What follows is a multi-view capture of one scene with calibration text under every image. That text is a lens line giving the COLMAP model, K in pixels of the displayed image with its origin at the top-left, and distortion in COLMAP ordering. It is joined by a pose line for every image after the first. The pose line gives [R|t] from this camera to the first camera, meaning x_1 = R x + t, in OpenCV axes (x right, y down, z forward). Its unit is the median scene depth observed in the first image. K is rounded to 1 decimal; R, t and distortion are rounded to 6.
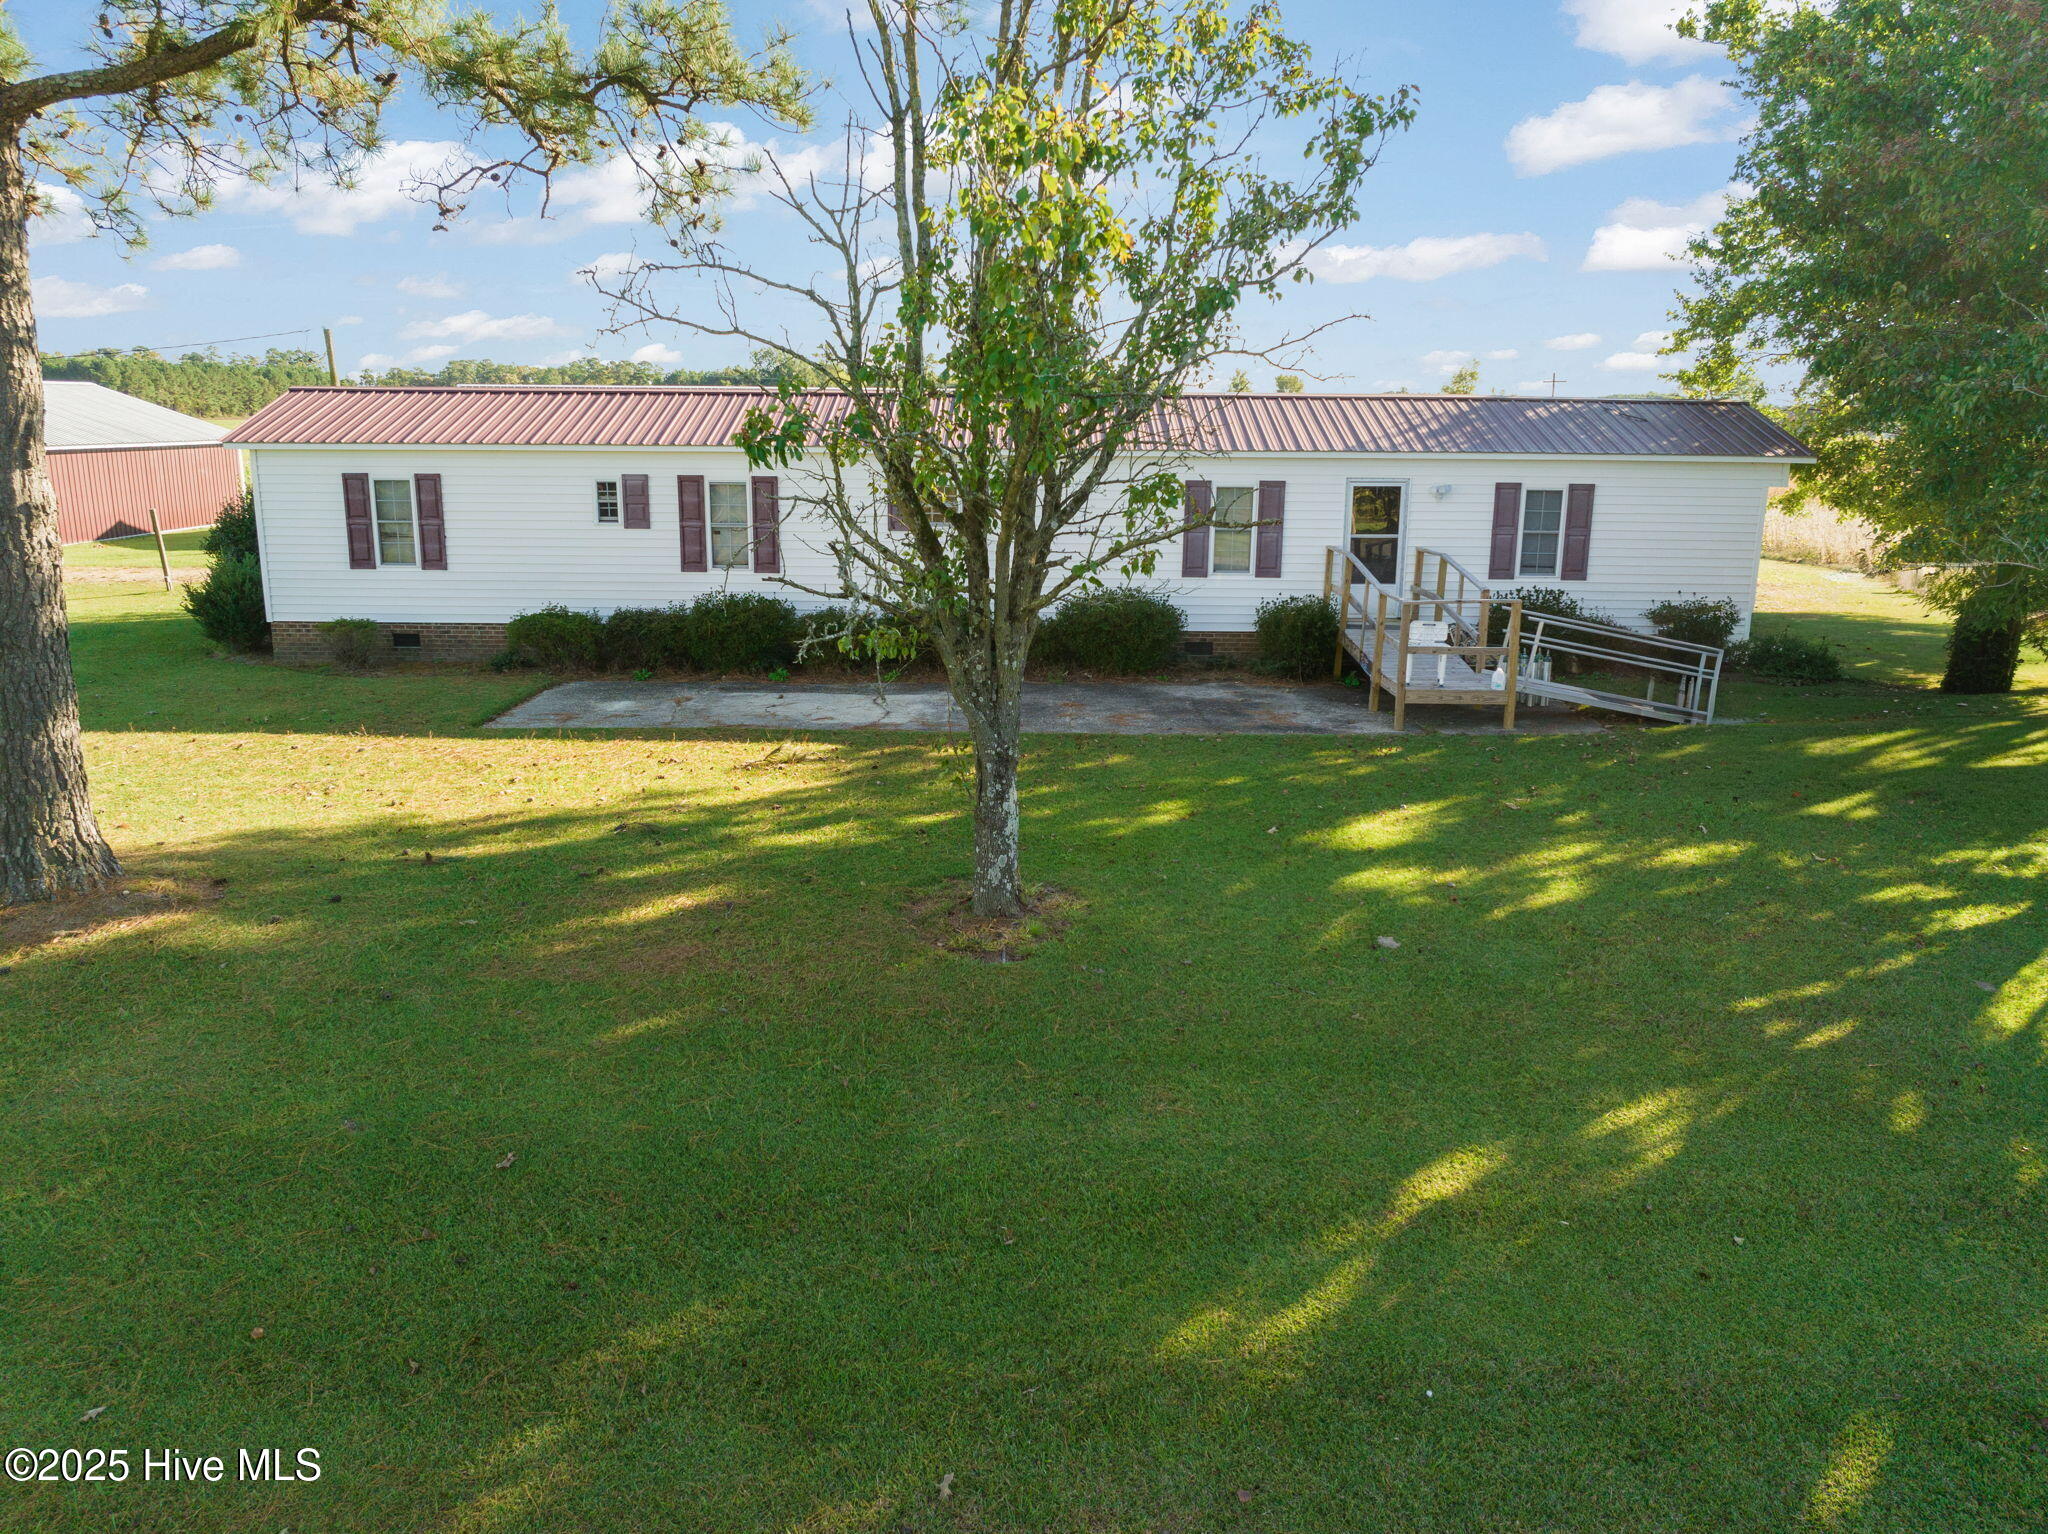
lens RADIAL K [[1447.4, 0, 1024.0], [0, 1447.4, 767.0], [0, 0, 1]] dist [-0.028971, -0.010366]
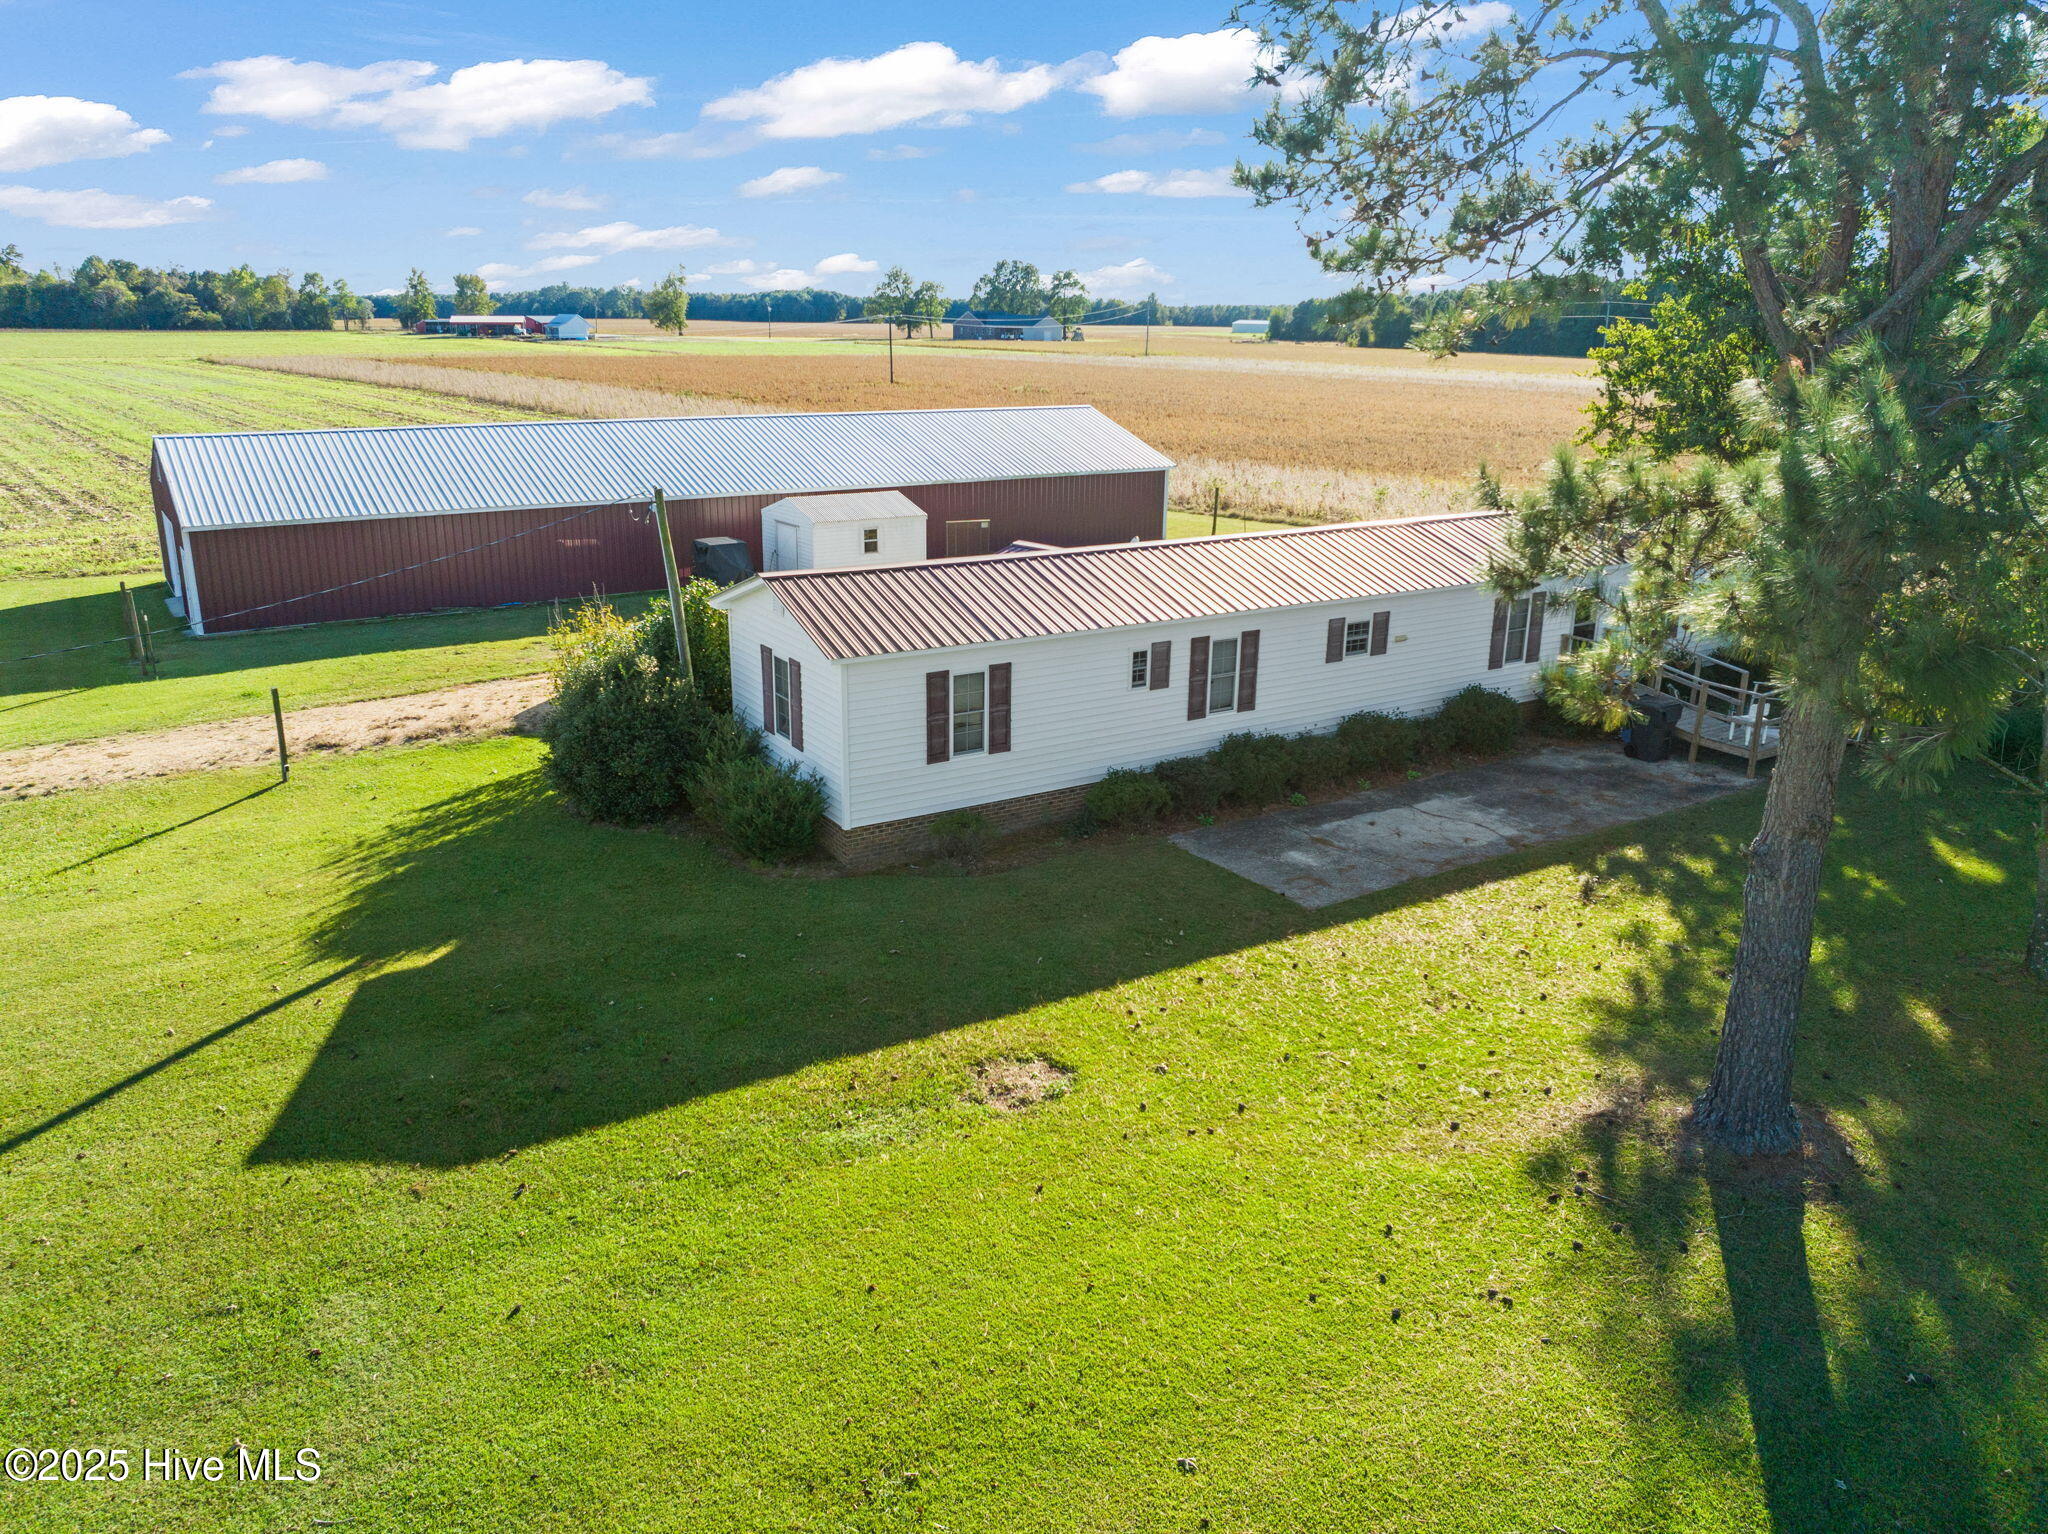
lens RADIAL K [[1447.4, 0, 1024.0], [0, 1447.4, 767.0], [0, 0, 1]] dist [-0.028971, -0.010366]
pose [[0.841628, -0.161551, 0.515329, -0.948915], [0.122959, 0.986470, 0.108433, -0.241472], [-0.525874, -0.027896, 0.850105, 0.103020]]
